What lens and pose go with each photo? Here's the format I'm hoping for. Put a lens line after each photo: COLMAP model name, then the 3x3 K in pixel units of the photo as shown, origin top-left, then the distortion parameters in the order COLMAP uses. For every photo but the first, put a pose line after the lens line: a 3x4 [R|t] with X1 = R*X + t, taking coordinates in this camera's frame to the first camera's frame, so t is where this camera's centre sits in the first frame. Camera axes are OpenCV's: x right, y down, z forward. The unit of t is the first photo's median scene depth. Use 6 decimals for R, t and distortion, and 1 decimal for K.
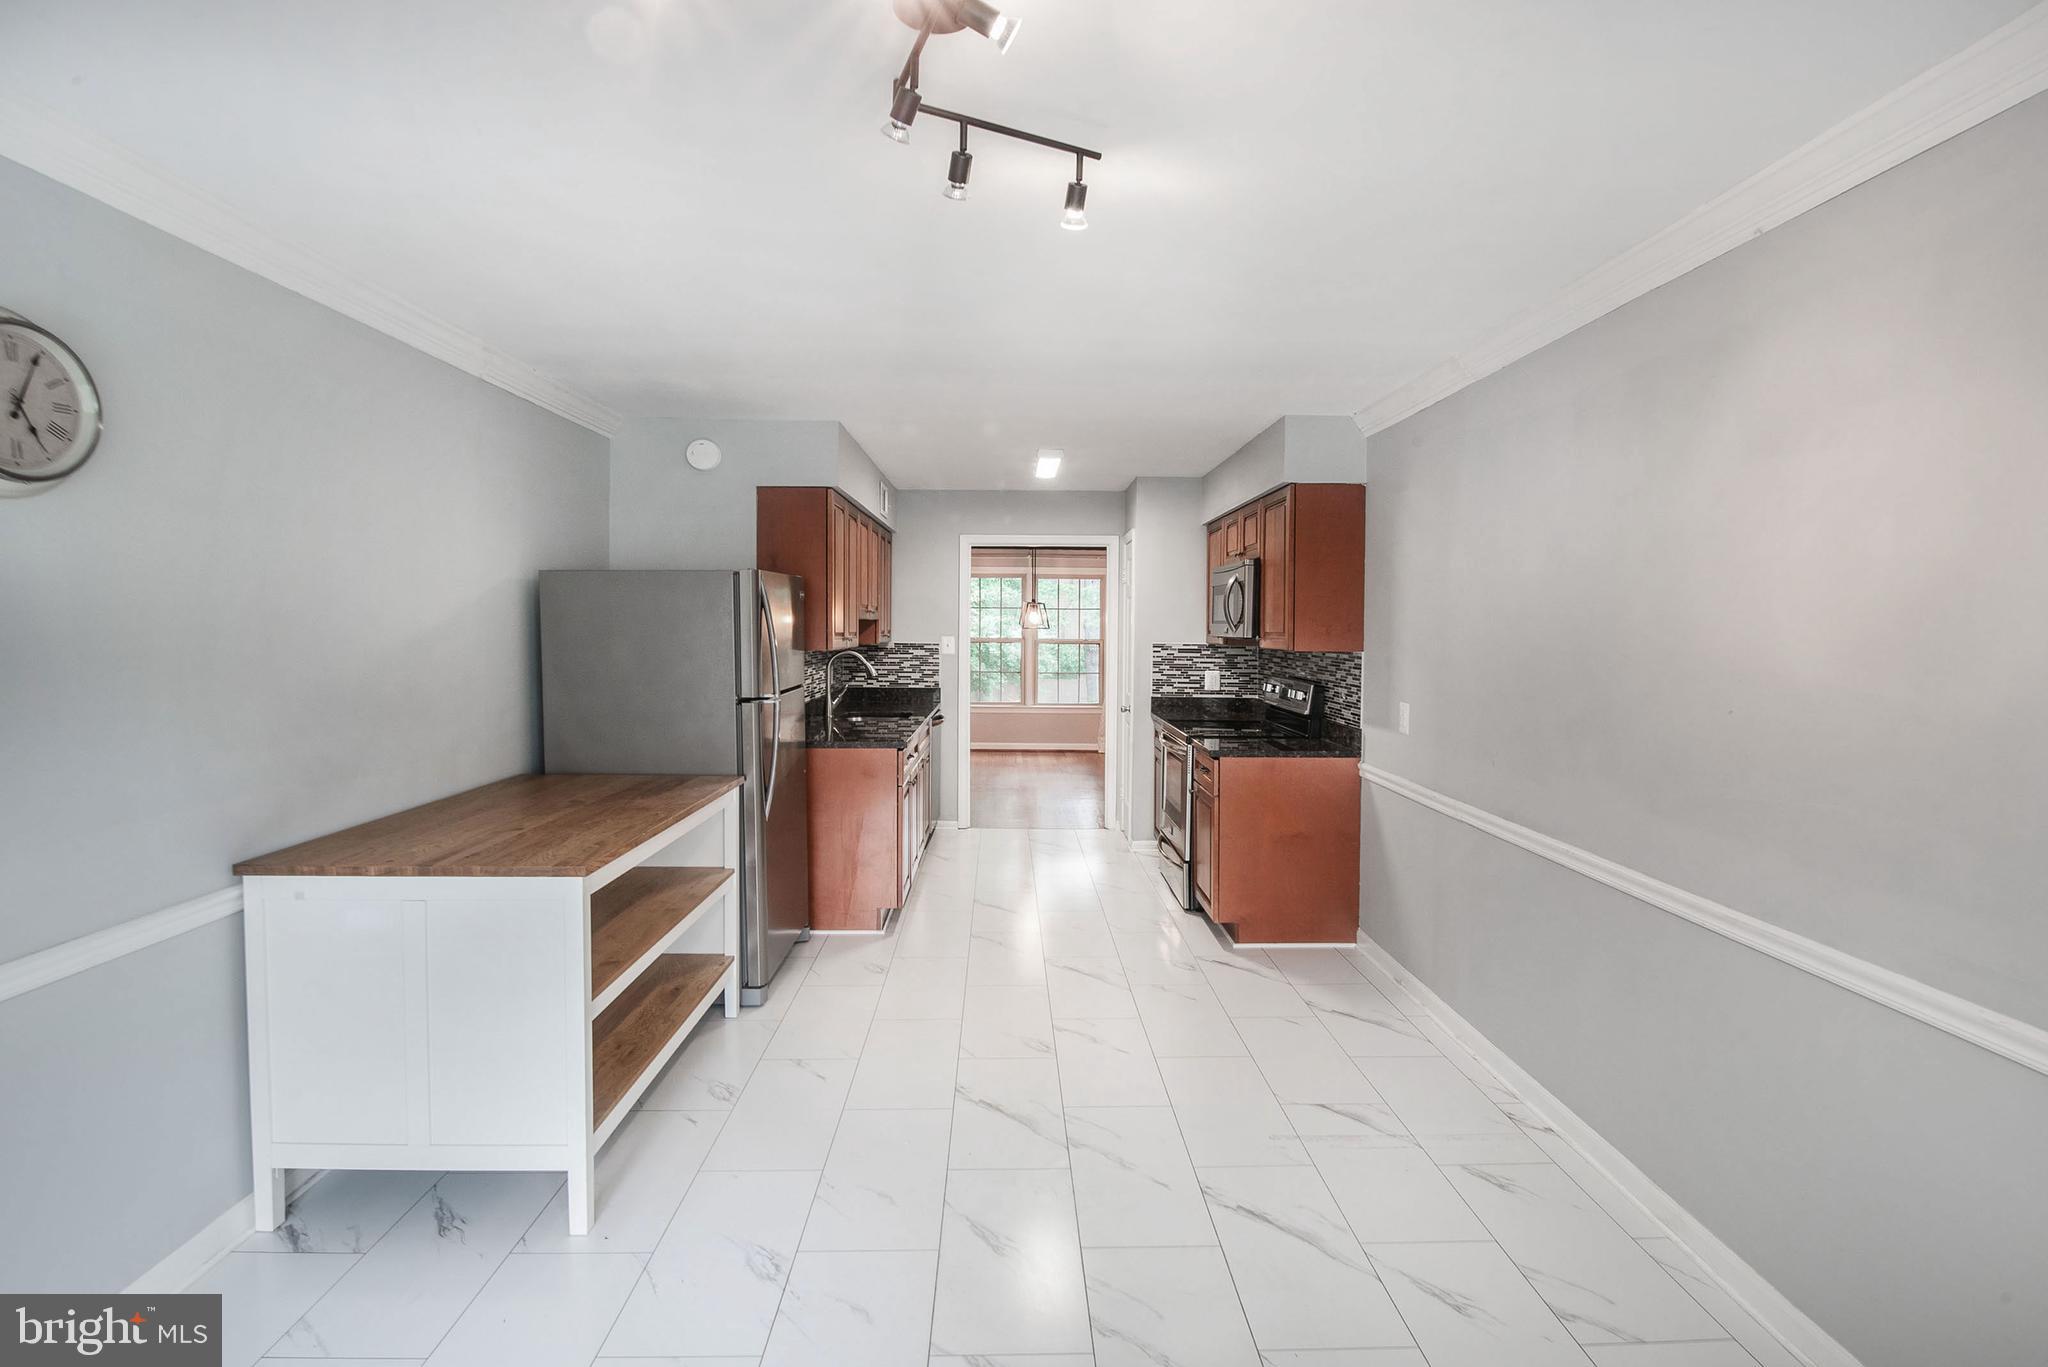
lens RADIAL K [[1003.2, 0, 1034.3], [0, 1003.2, 637.5], [0, 0, 1]] dist [0.001032, -0.010820]
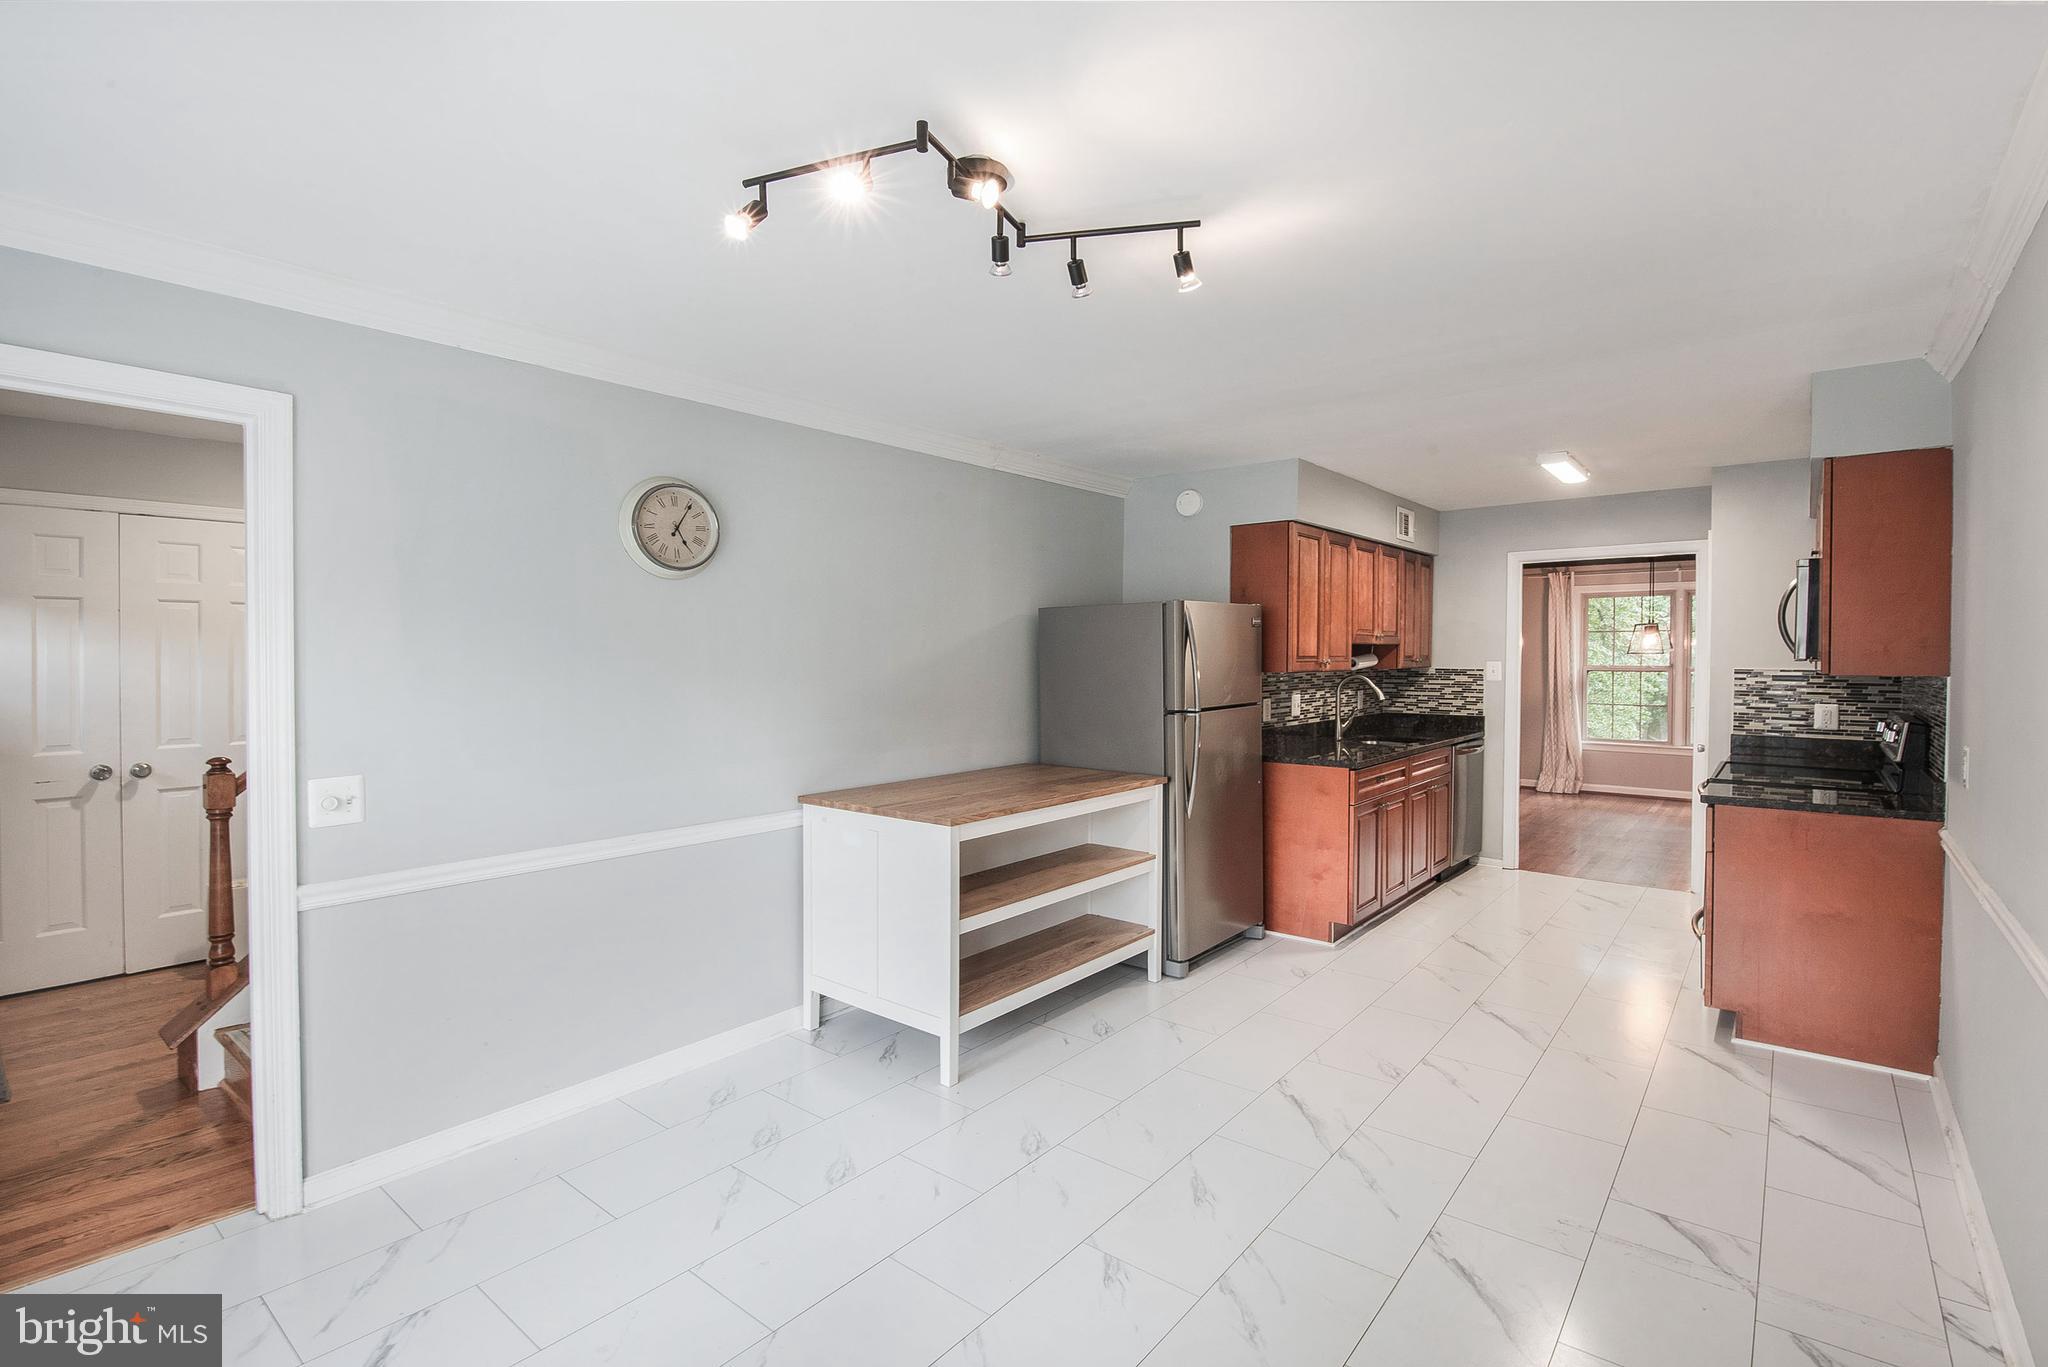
lens RADIAL K [[1003.2, 0, 1034.3], [0, 1003.2, 637.5], [0, 0, 1]] dist [0.001032, -0.010820]
pose [[0.743549, -0.019348, -0.668401, 0.308793], [-0.003859, 0.999441, -0.033223, 0.012576], [0.668670, 0.027282, 0.743058, 0.019020]]
